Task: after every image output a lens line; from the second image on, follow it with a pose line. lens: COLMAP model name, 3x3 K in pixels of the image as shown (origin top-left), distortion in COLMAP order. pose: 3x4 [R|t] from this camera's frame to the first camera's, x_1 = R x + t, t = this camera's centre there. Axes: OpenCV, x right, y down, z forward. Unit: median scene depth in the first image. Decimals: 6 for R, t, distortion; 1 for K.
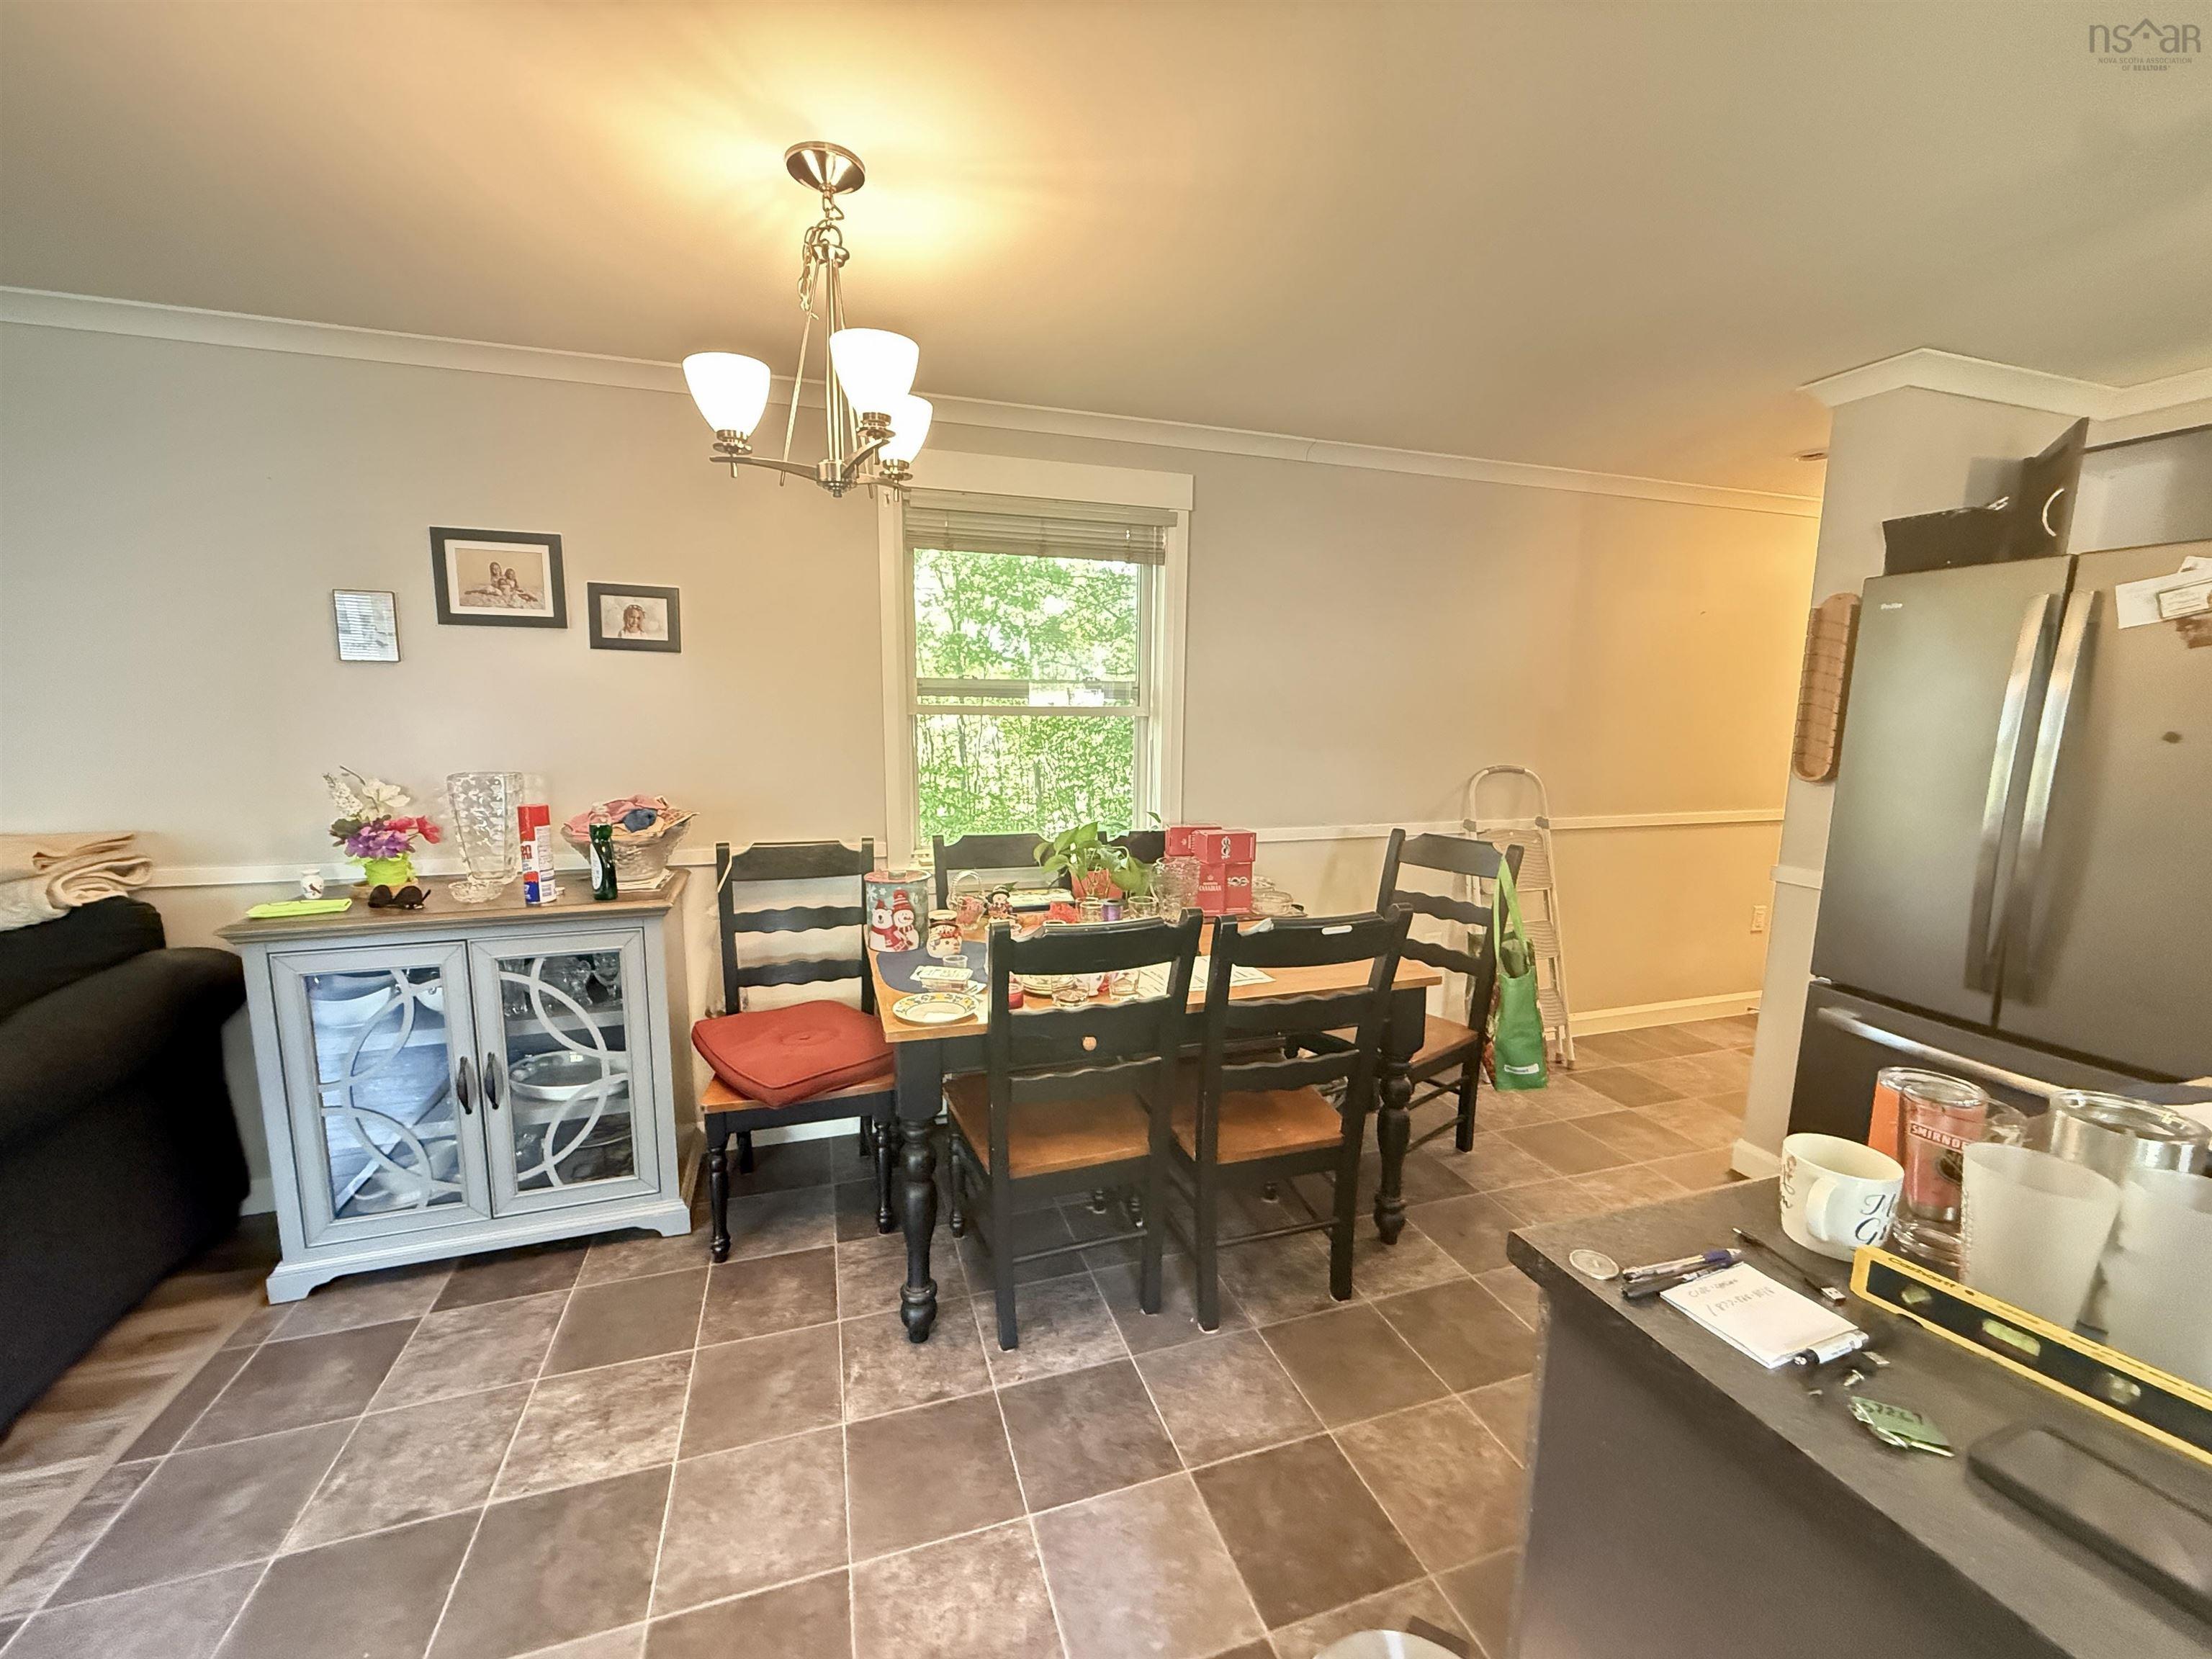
lens RADIAL K [[879.5, 0, 1093.6], [0, 879.5, 831.2], [0, 0, 1]] dist [0.000314, 0.000034]
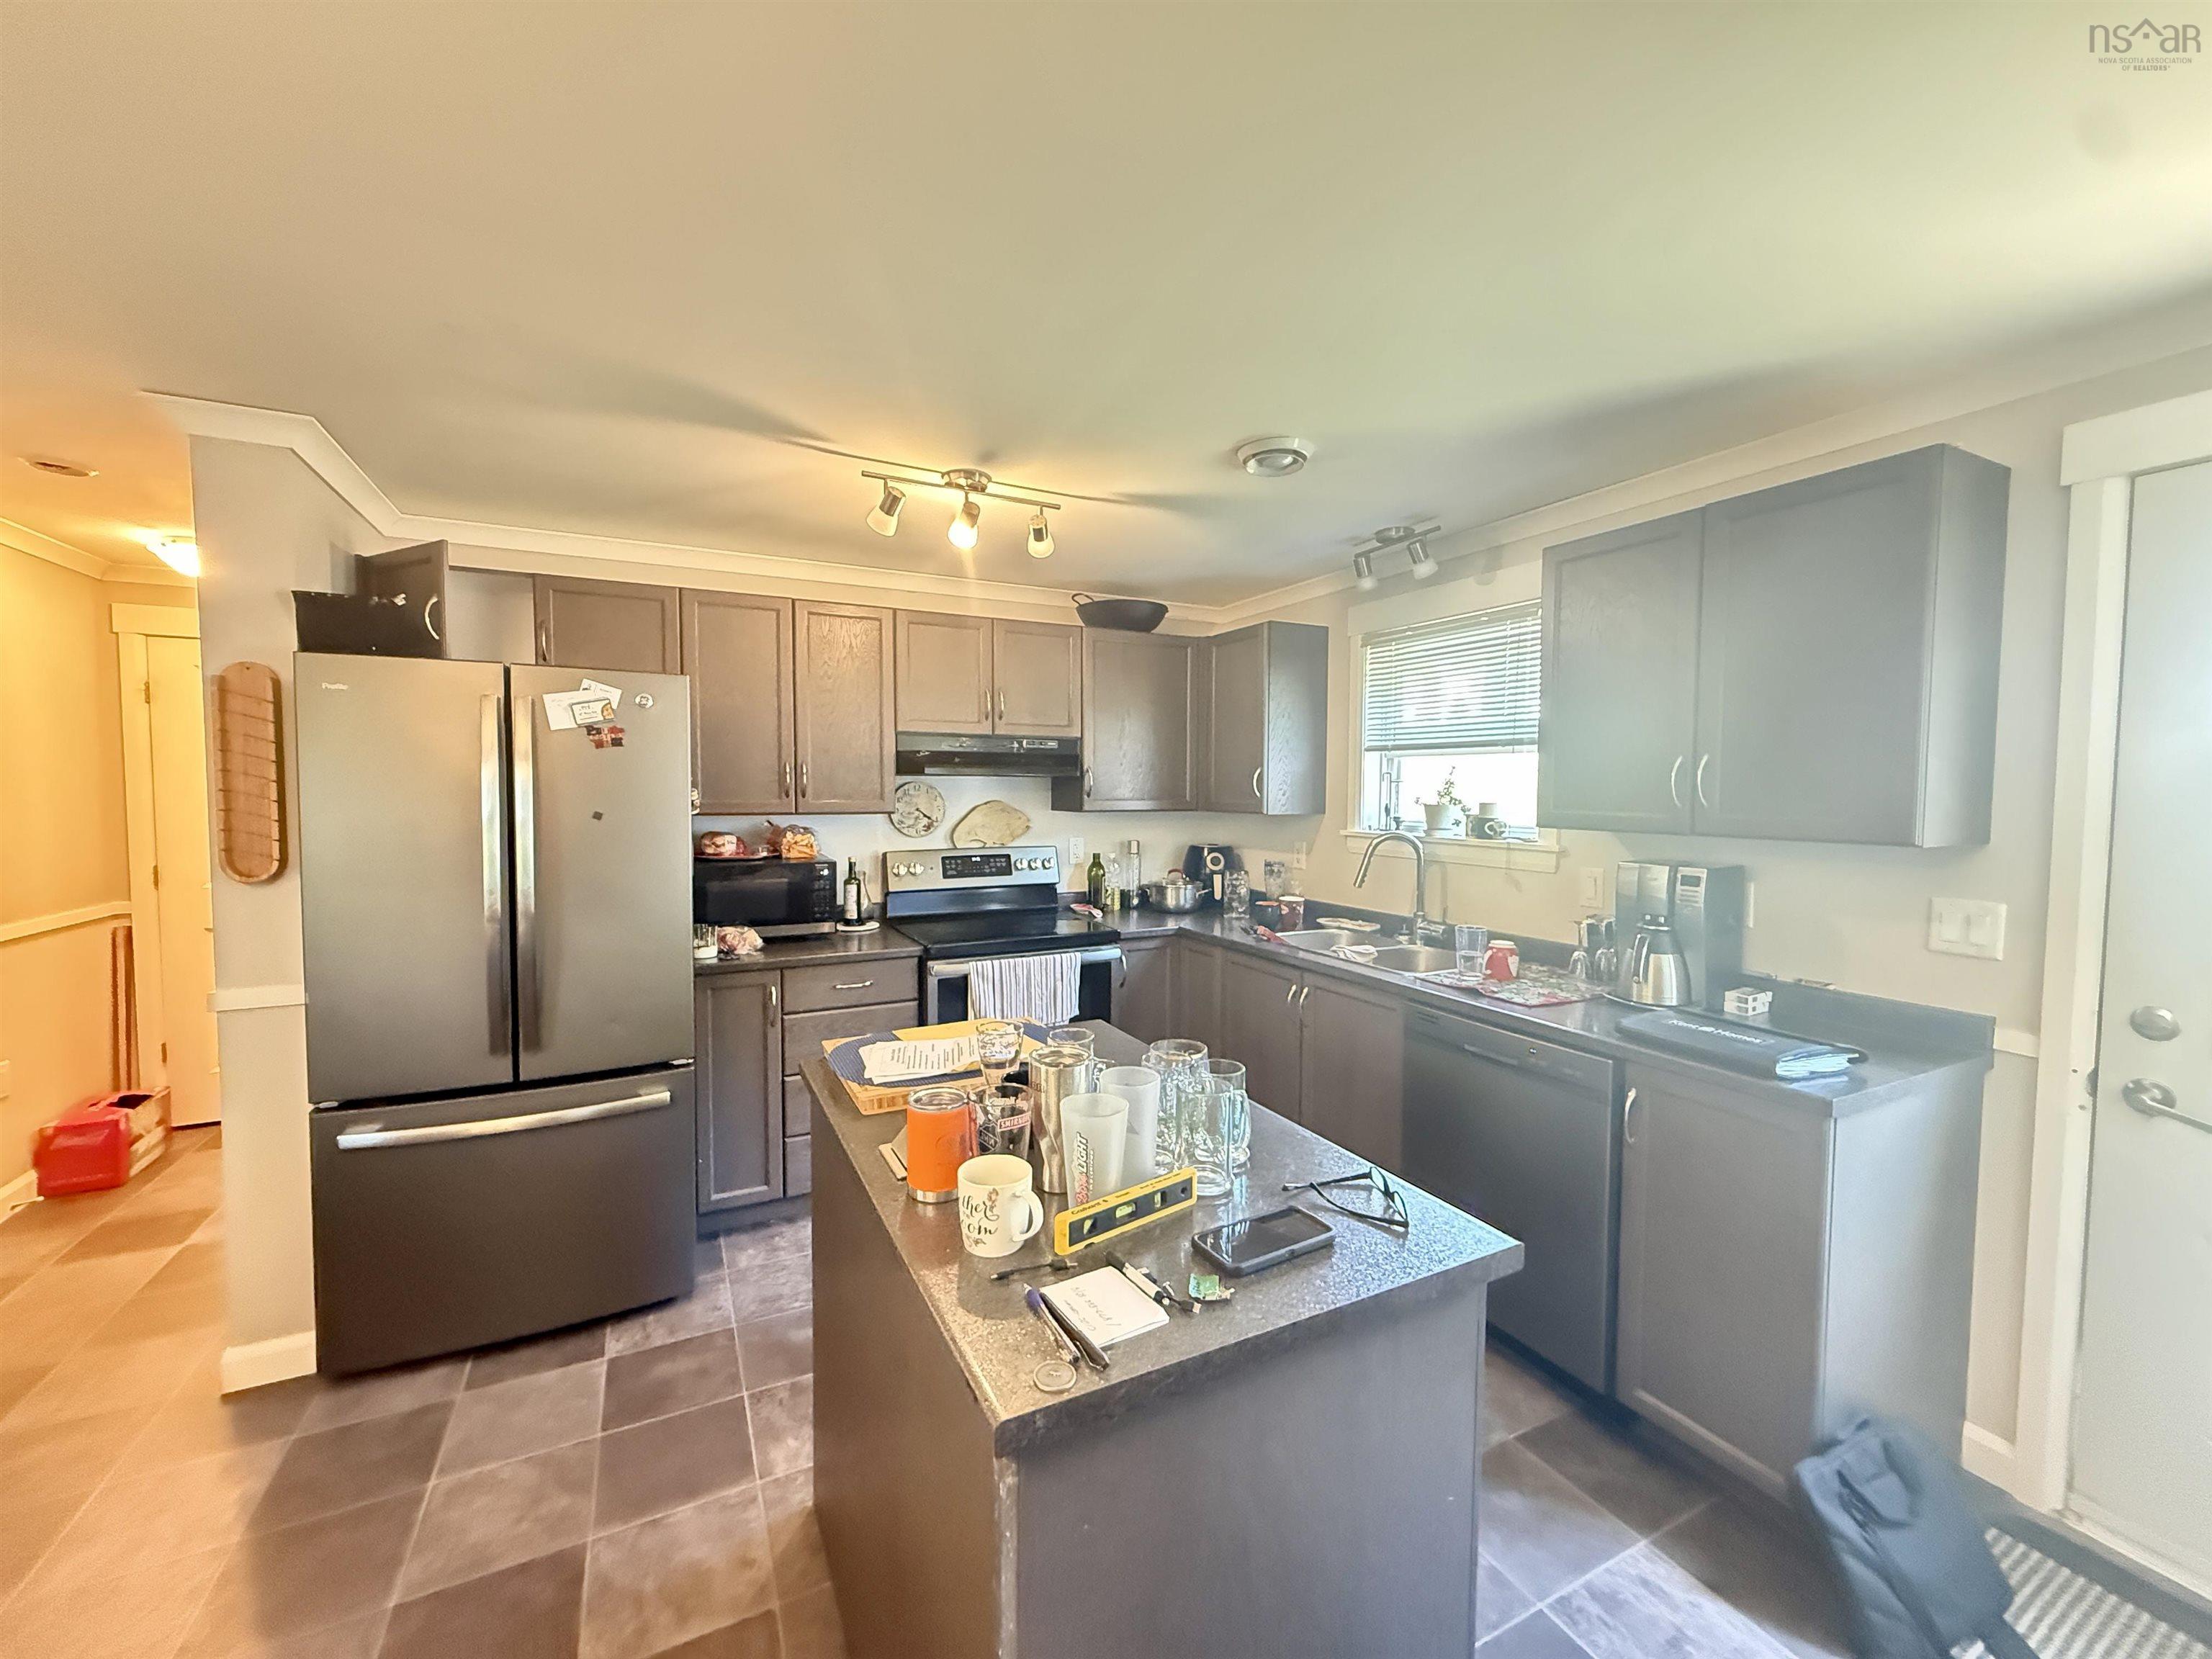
lens RADIAL K [[879.5, 0, 1093.6], [0, 879.5, 831.2], [0, 0, 1]] dist [0.000314, 0.000034]
pose [[-0.151955, -0.061121, 0.986496, -0.146897], [0.137007, 0.987148, 0.082266, -0.074231], [-0.978846, 0.147658, -0.141628, 0.384570]]
